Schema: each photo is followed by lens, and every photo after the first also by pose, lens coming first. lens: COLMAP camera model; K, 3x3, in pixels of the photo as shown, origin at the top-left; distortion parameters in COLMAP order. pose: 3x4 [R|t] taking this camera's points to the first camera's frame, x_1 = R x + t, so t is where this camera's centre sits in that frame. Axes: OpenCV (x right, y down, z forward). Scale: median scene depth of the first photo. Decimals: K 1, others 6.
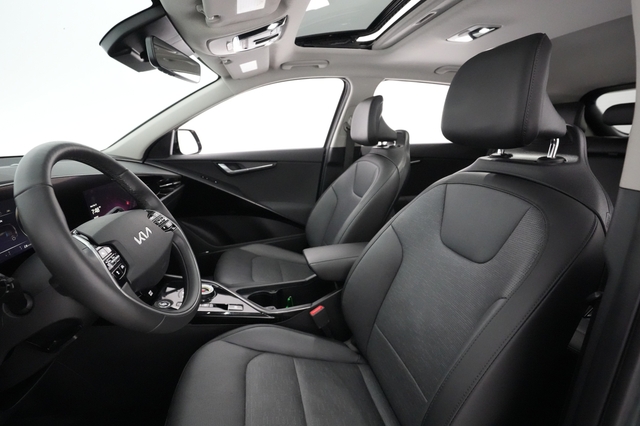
lens RADIAL K [[322.9, 0, 320.0], [0, 322.9, 213.0], [0, 0, 1]] dist [-0.001050, -0.000167]
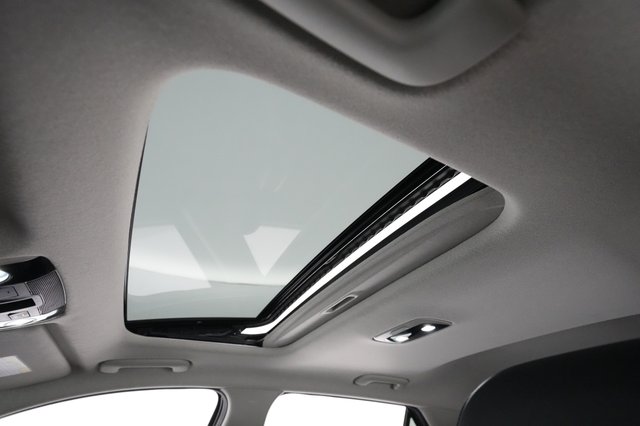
lens RADIAL K [[322.9, 0, 320.0], [0, 322.9, 213.0], [0, 0, 1]] dist [-0.001050, -0.000167]
pose [[0.965412, 0.144140, 0.217261, 0.092088], [0.070929, 0.656668, -0.750837, -0.185778], [-0.250894, 0.740277, 0.623732, 0.363195]]
